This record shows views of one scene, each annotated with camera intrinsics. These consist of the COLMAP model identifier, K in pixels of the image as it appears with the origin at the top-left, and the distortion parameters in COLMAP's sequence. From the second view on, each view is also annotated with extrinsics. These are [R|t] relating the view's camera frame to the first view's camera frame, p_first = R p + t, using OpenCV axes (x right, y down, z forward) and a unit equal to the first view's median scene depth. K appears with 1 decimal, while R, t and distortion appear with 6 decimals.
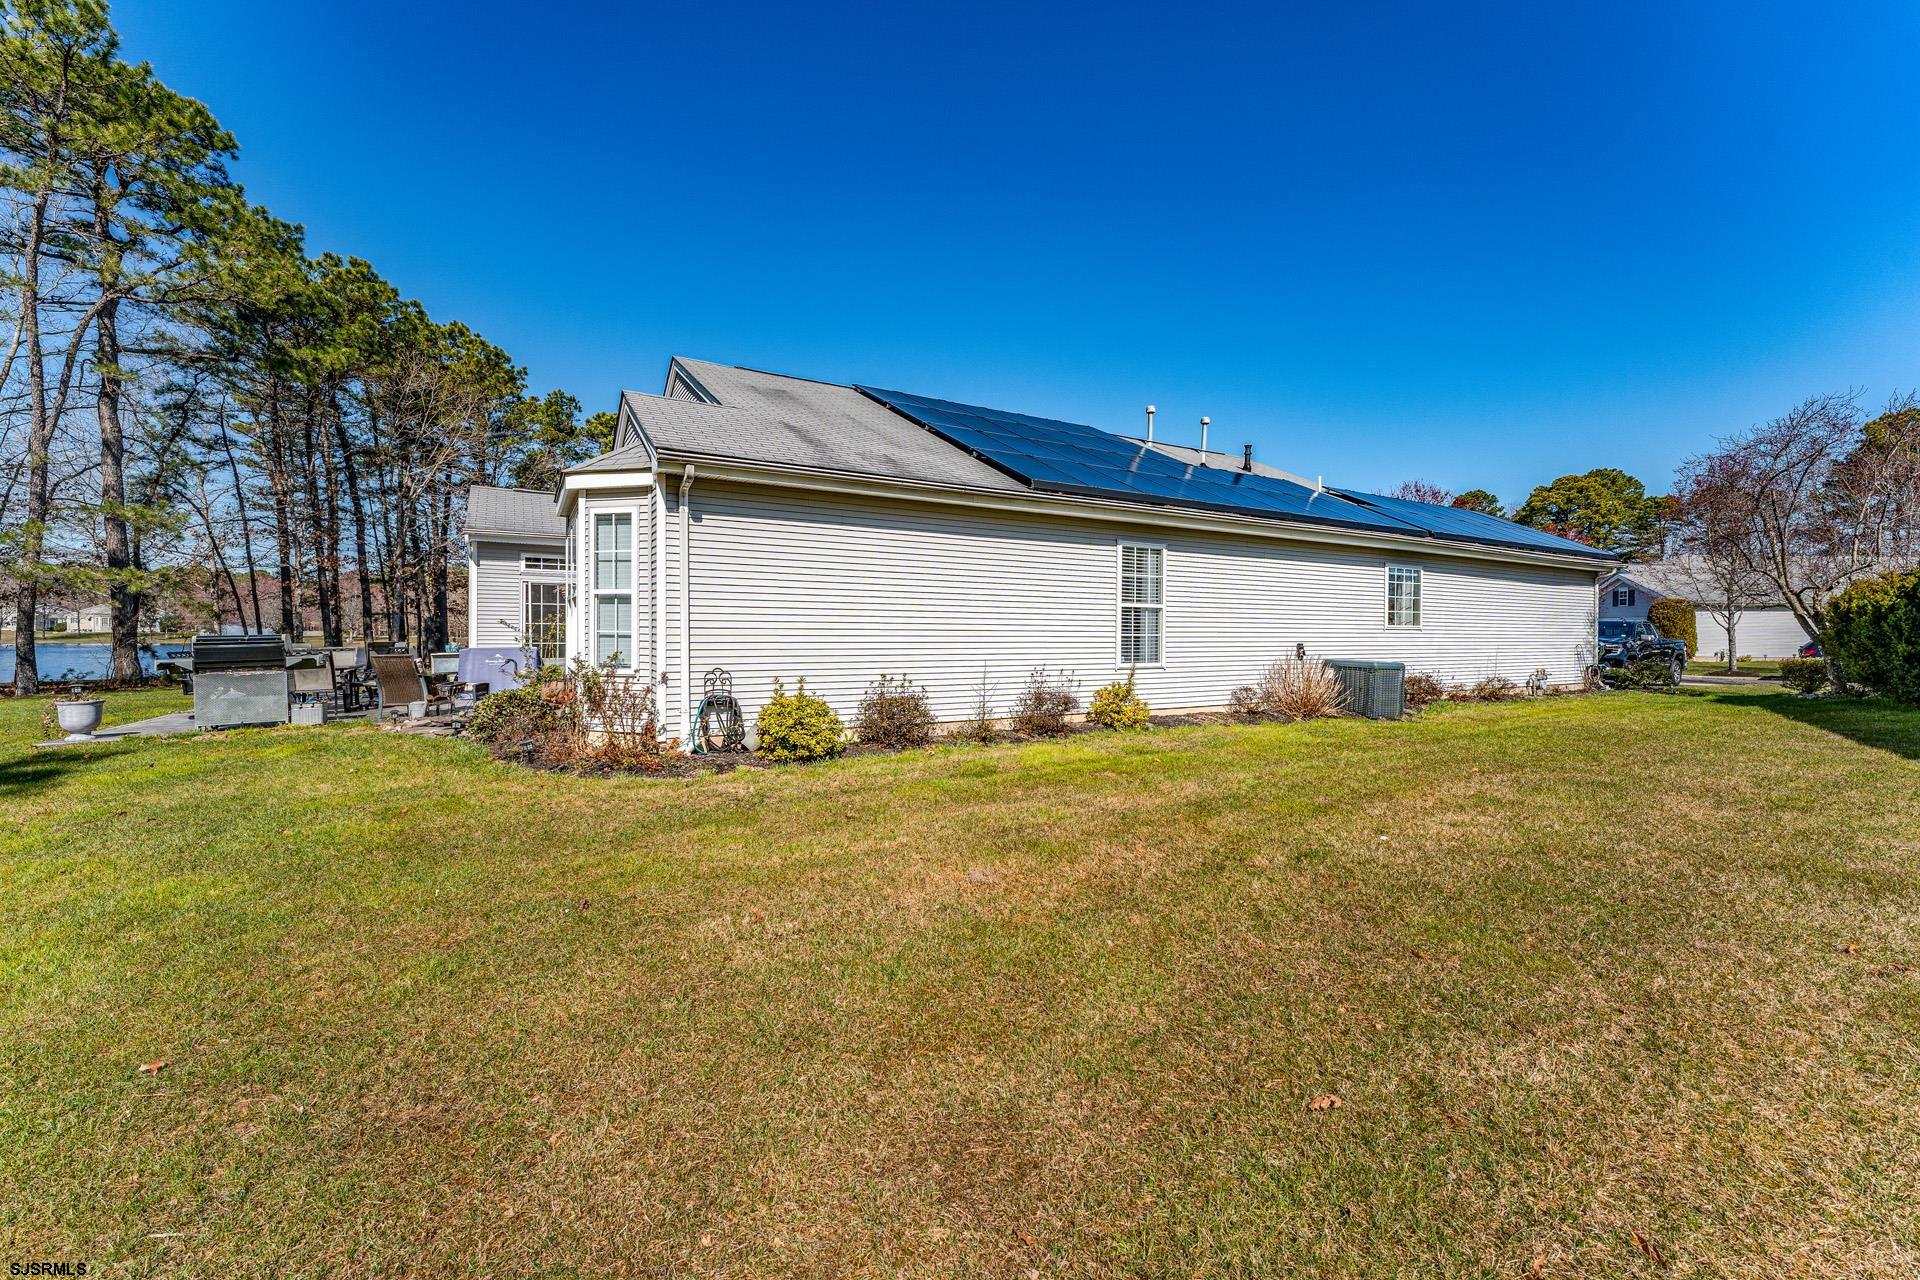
lens RADIAL K [[770.0, 0, 960.0], [0, 770.0, 640.0], [0, 0, 1]] dist [0.000672, 0.000639]
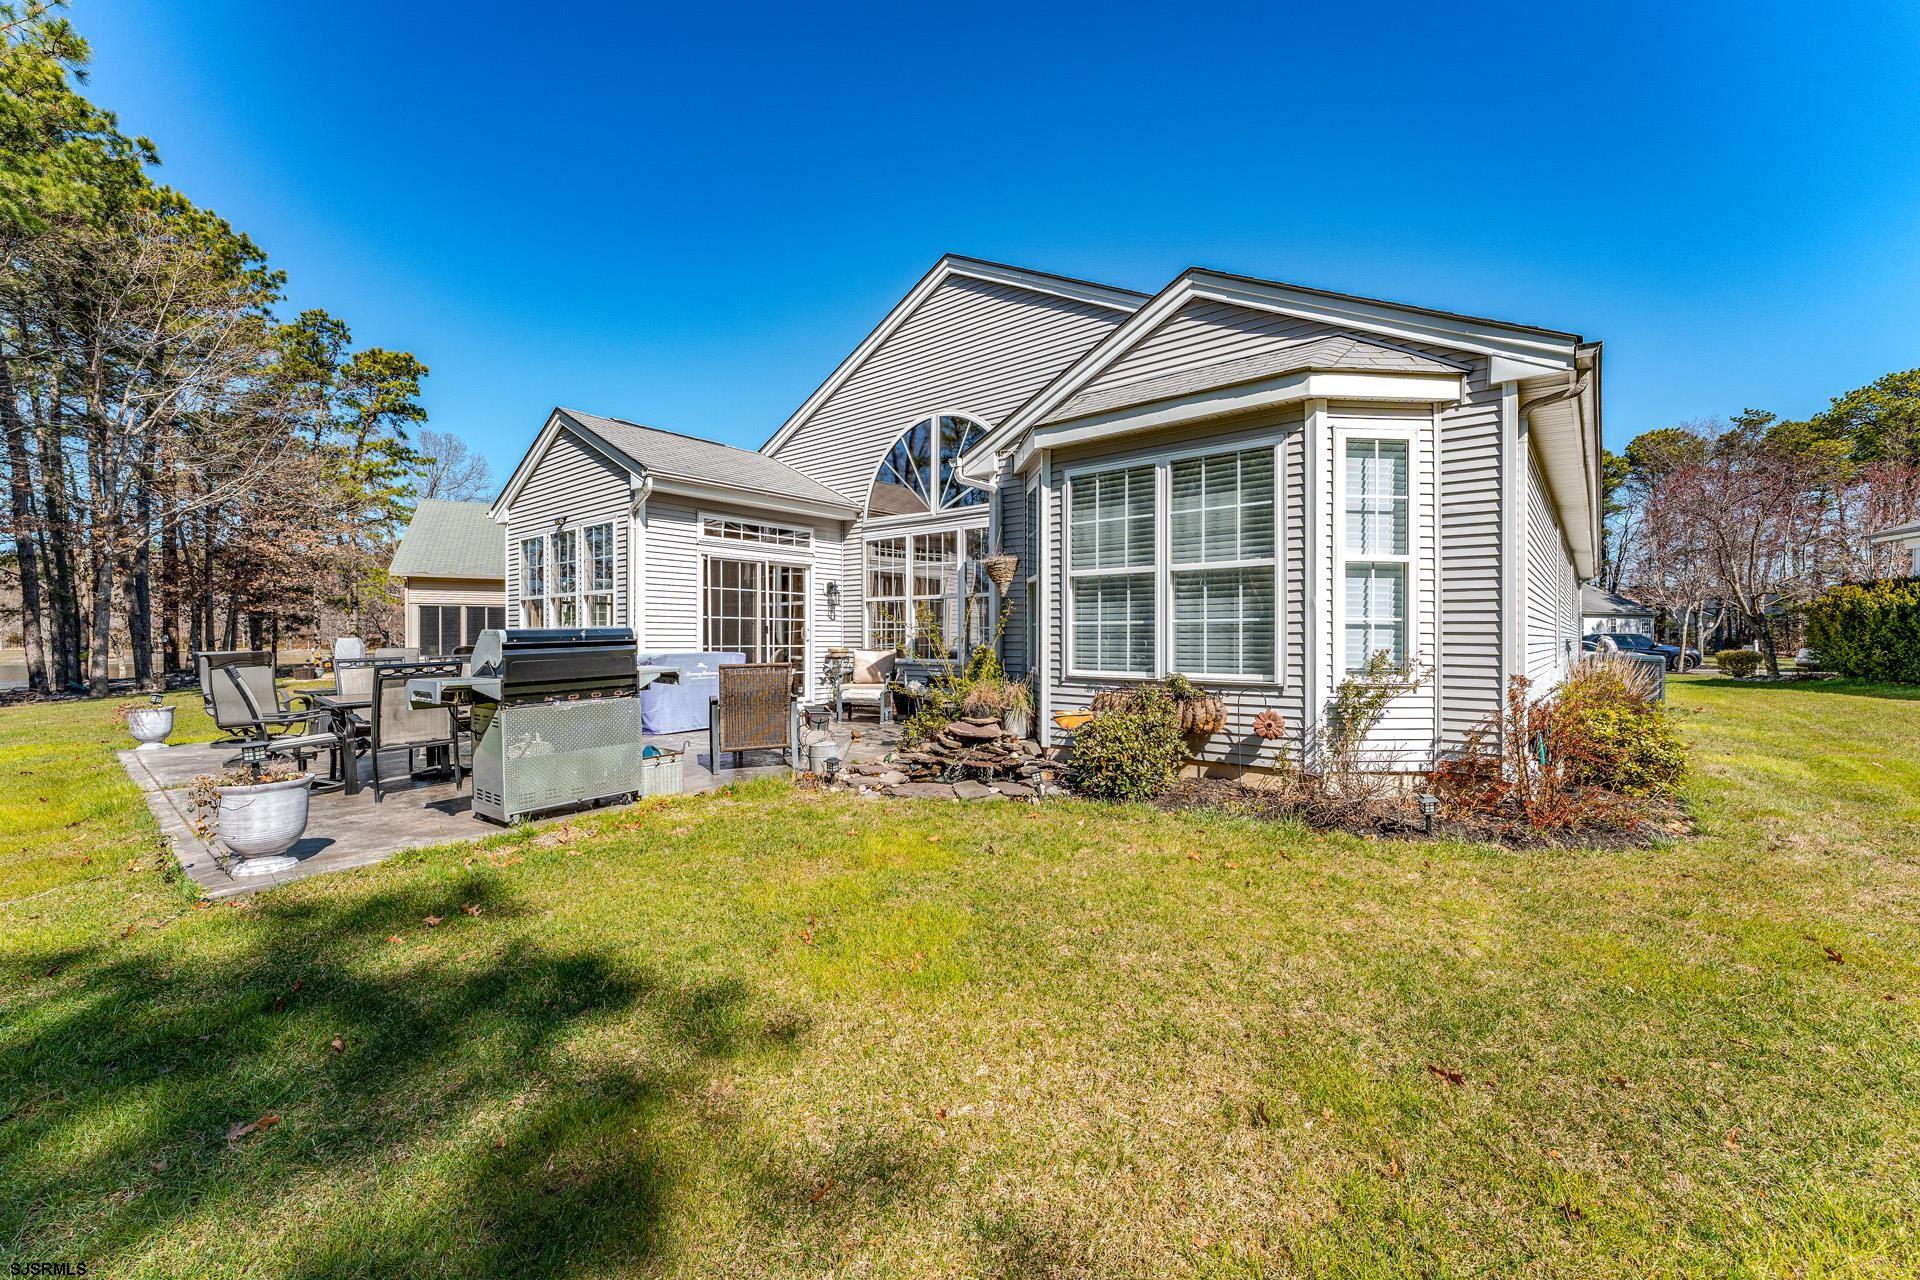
lens RADIAL K [[770.0, 0, 960.0], [0, 770.0, 640.0], [0, 0, 1]] dist [0.000672, 0.000639]
pose [[0.940678, -0.006169, 0.339243, -0.266536], [0.008596, 0.999947, -0.005653, 0.001836], [-0.339191, 0.008234, 0.940682, 0.134389]]
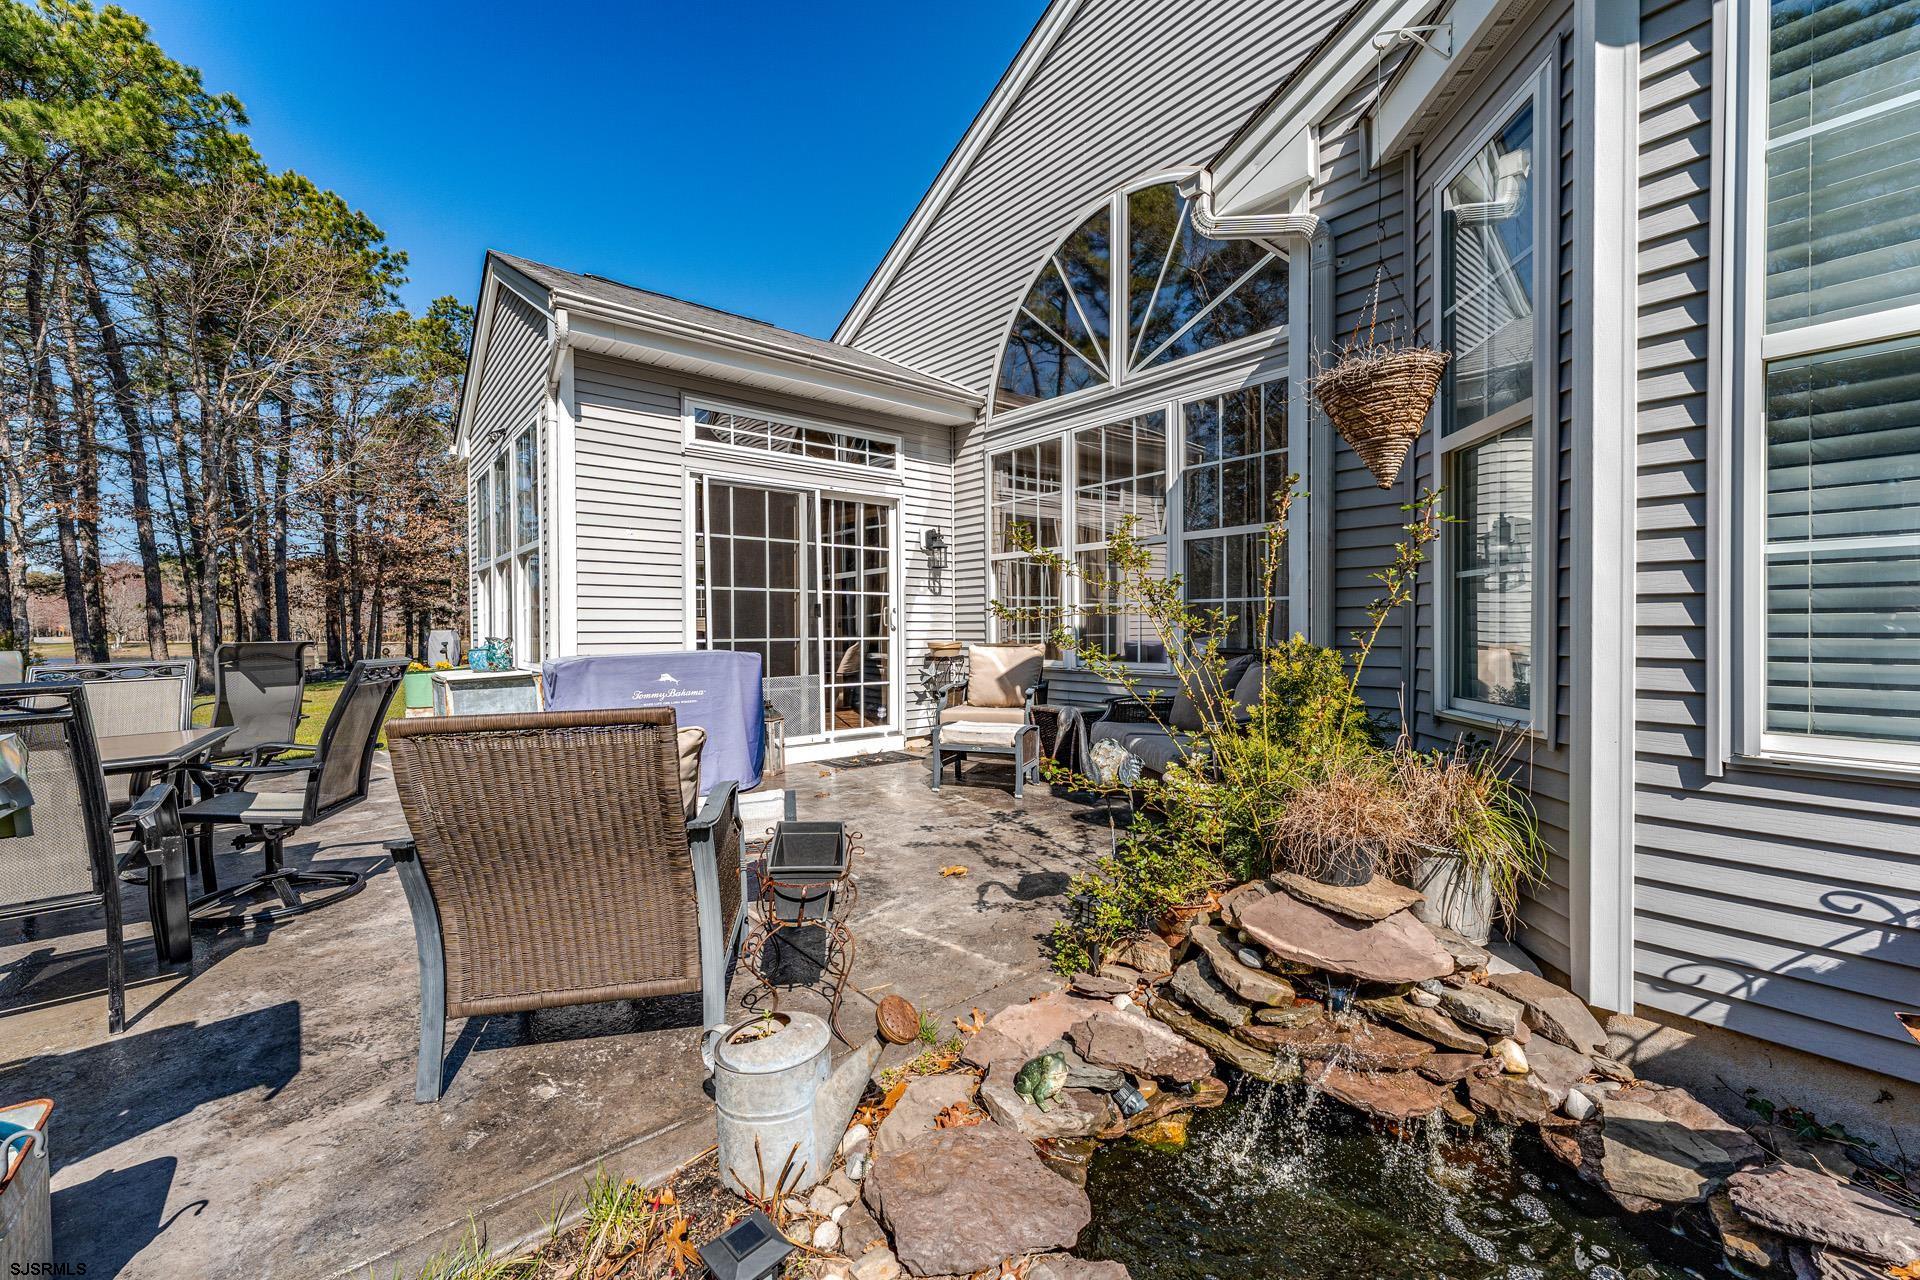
lens RADIAL K [[770.0, 0, 960.0], [0, 770.0, 640.0], [0, 0, 1]] dist [0.000672, 0.000639]
pose [[0.986837, -0.015085, 0.161011, -0.228647], [0.014312, 0.999880, 0.005960, 0.001454], [-0.161082, -0.003577, 0.986935, 0.281011]]
